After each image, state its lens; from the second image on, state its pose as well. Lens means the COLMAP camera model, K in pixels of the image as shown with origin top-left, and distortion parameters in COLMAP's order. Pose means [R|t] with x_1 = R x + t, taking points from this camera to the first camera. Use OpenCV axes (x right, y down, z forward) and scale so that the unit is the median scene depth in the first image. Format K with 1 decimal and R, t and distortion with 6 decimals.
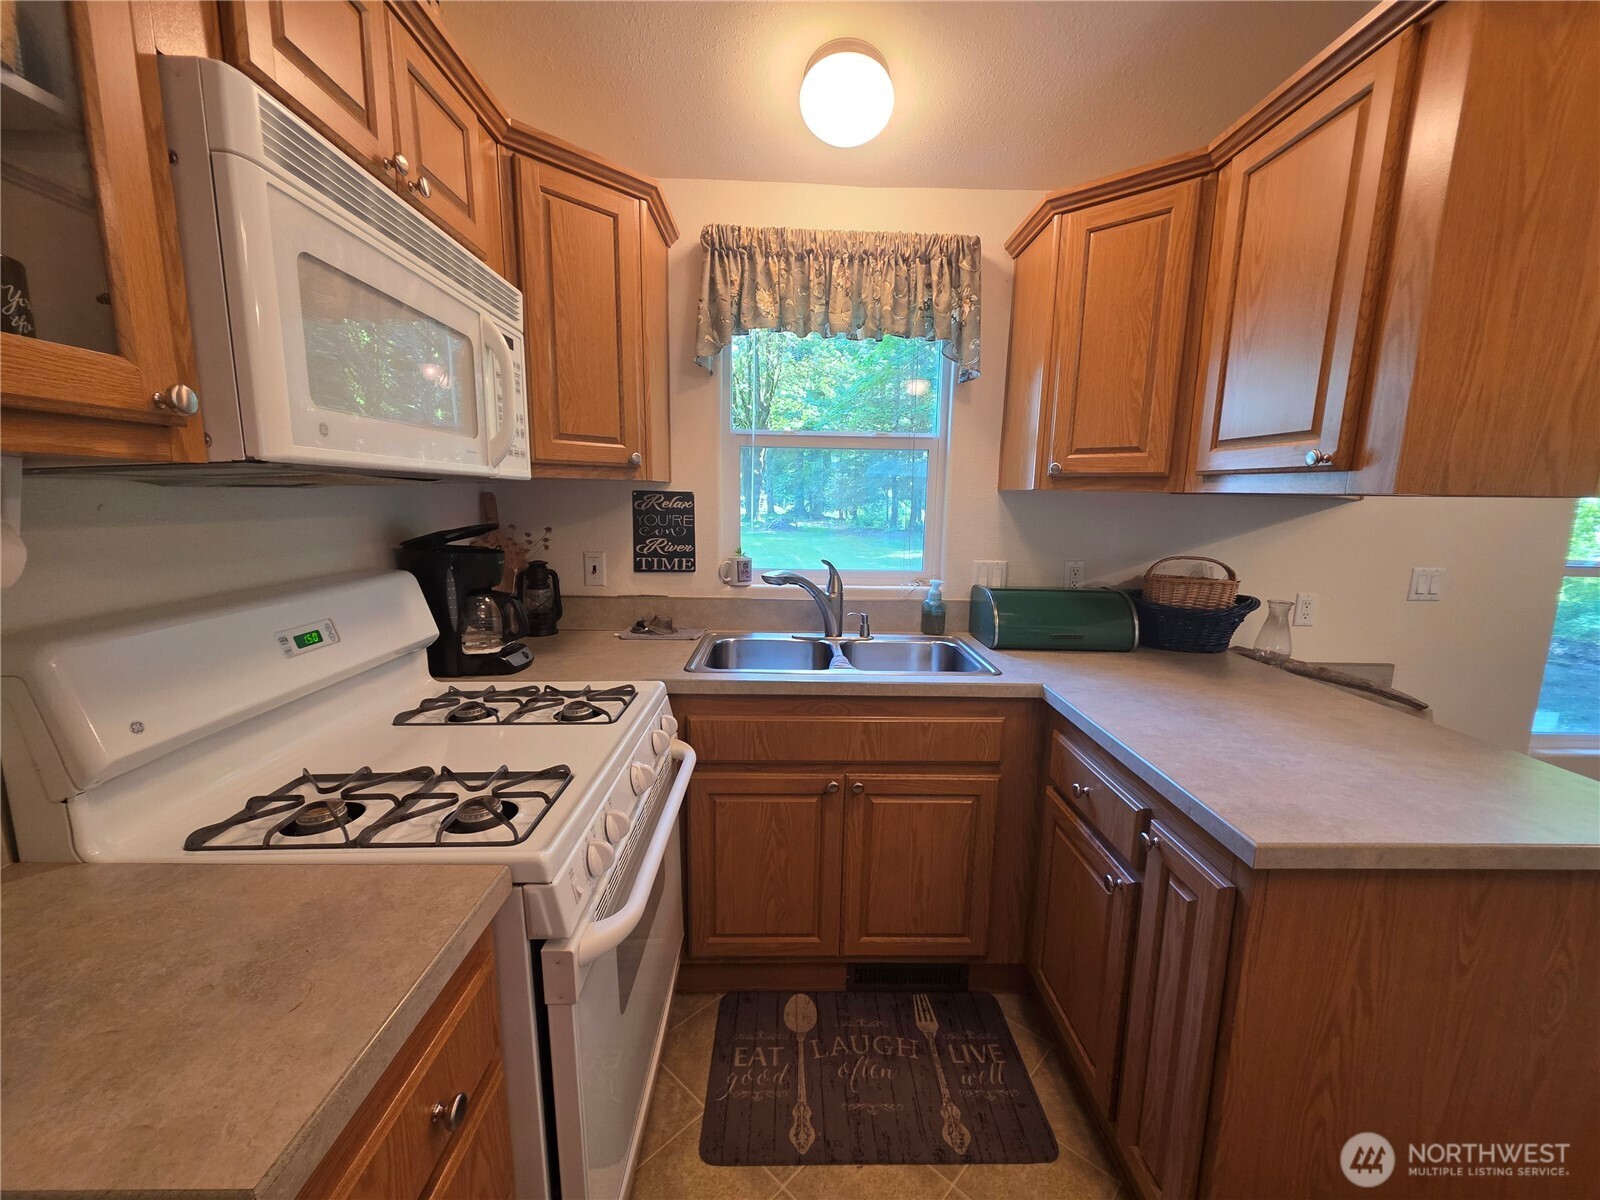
lens RADIAL K [[635.8, 0, 803.0], [0, 635.8, 597.4], [0, 0, 1]] dist [0.000633, -0.000591]
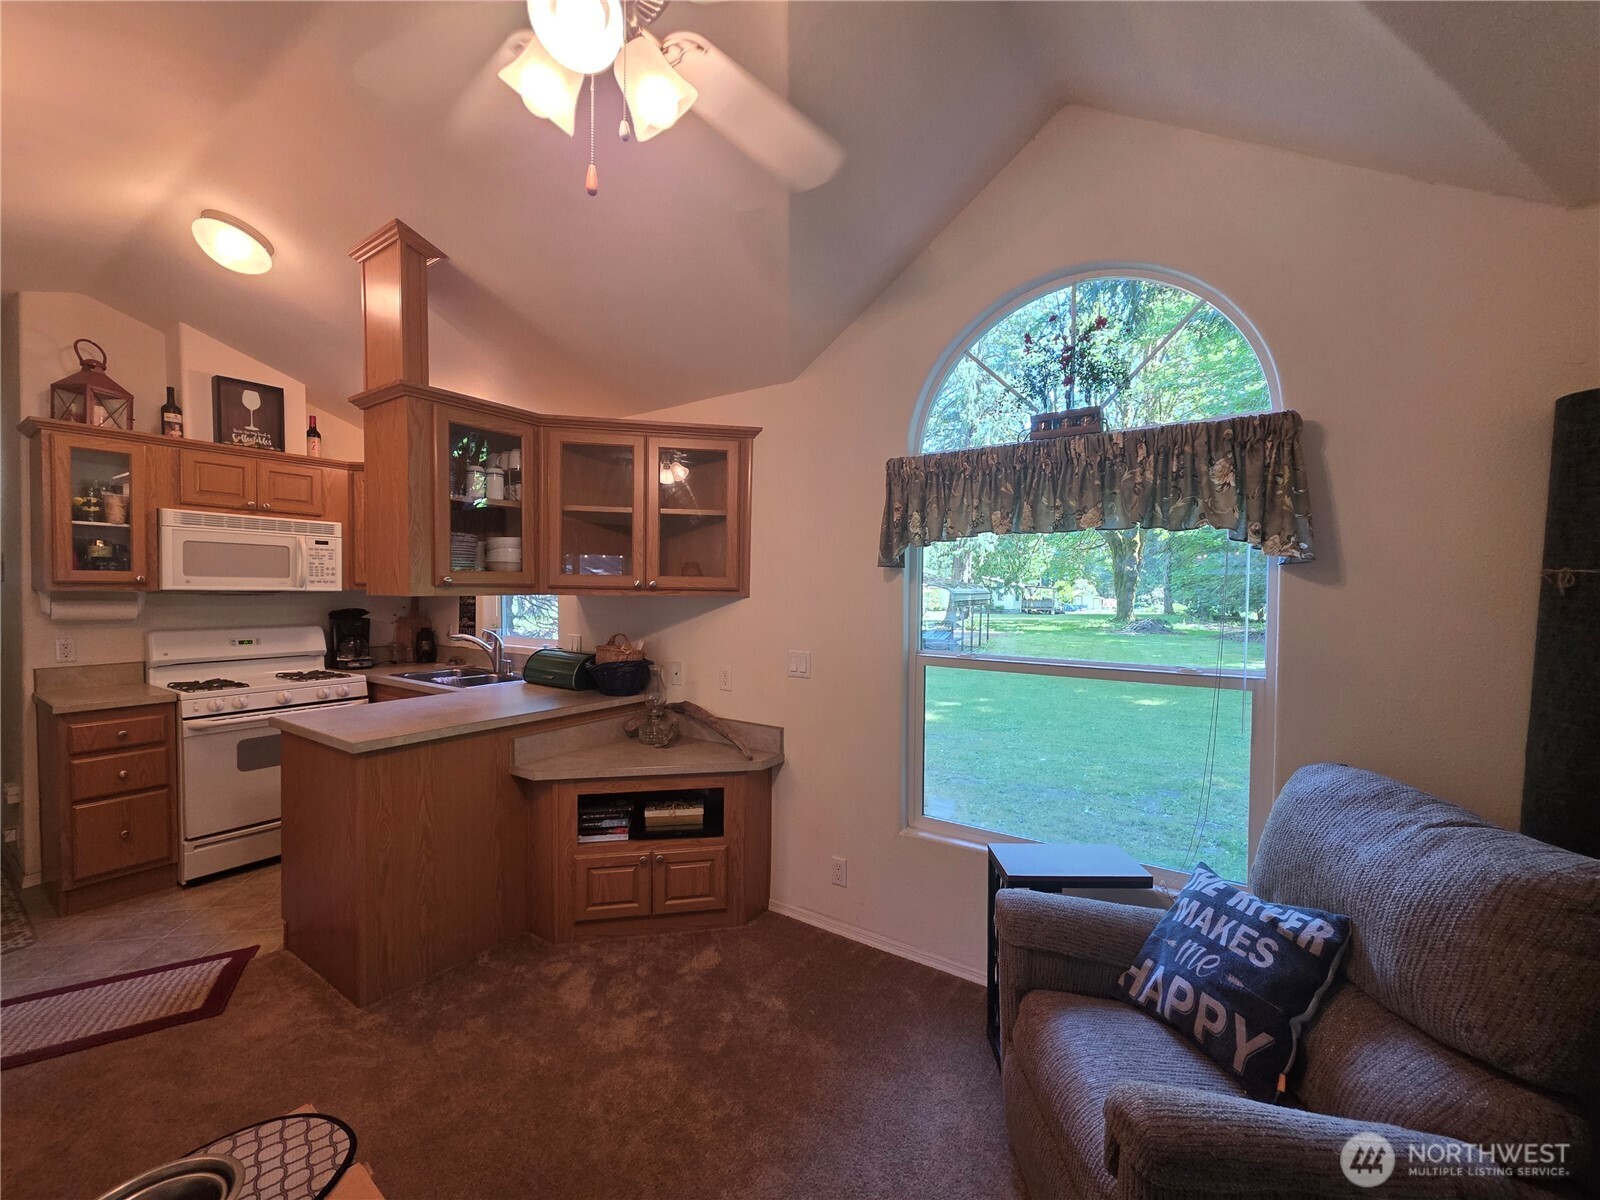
lens RADIAL K [[635.8, 0, 802.8], [0, 635.8, 600.7], [0, 0, 1]] dist [0.000633, -0.000591]
pose [[0.818812, -0.000758, -0.574061, 2.325410], [-0.084457, 0.988958, -0.121771, 0.007852], [0.567815, 0.148191, 0.809707, -0.018845]]
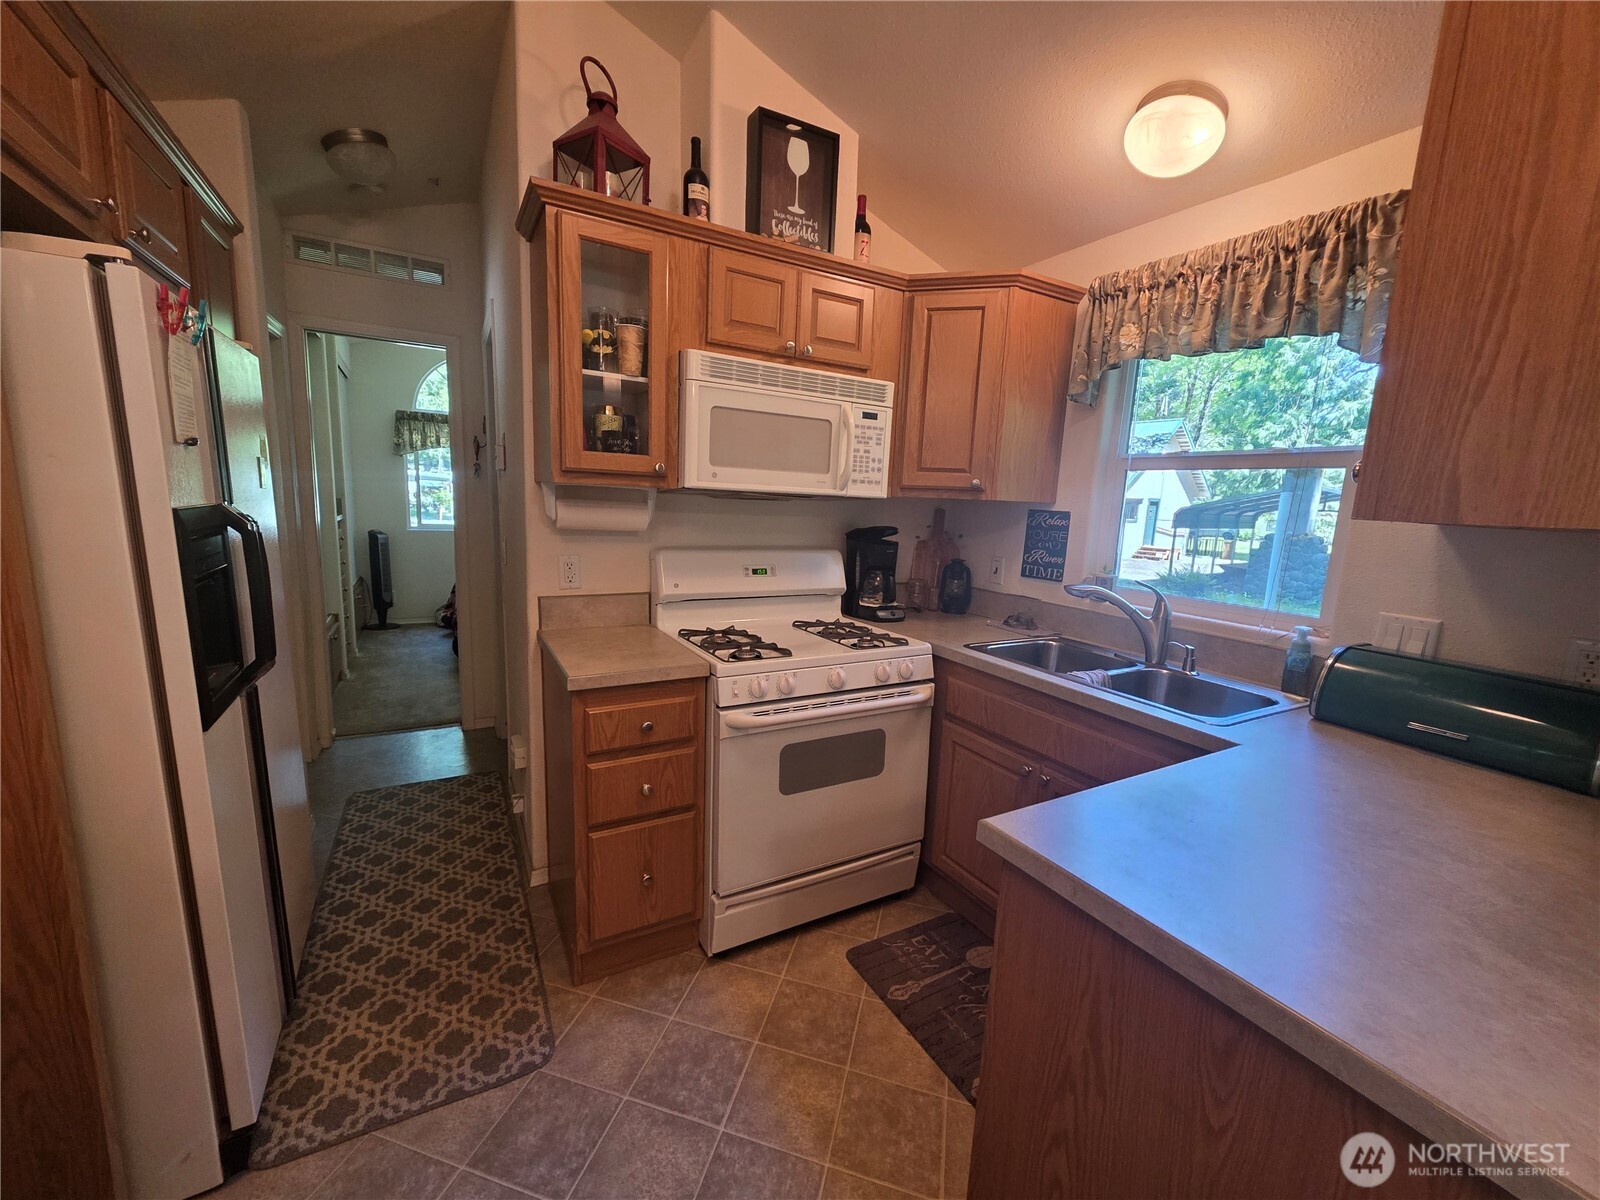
lens RADIAL K [[635.8, 0, 803.8], [0, 635.8, 596.7], [0, 0, 1]] dist [0.000633, -0.000591]
pose [[0.474491, 0.140034, -0.869051, 0.792115], [-0.174189, 0.982680, 0.063238, -0.008331], [0.862854, 0.121373, 0.490665, 0.069882]]
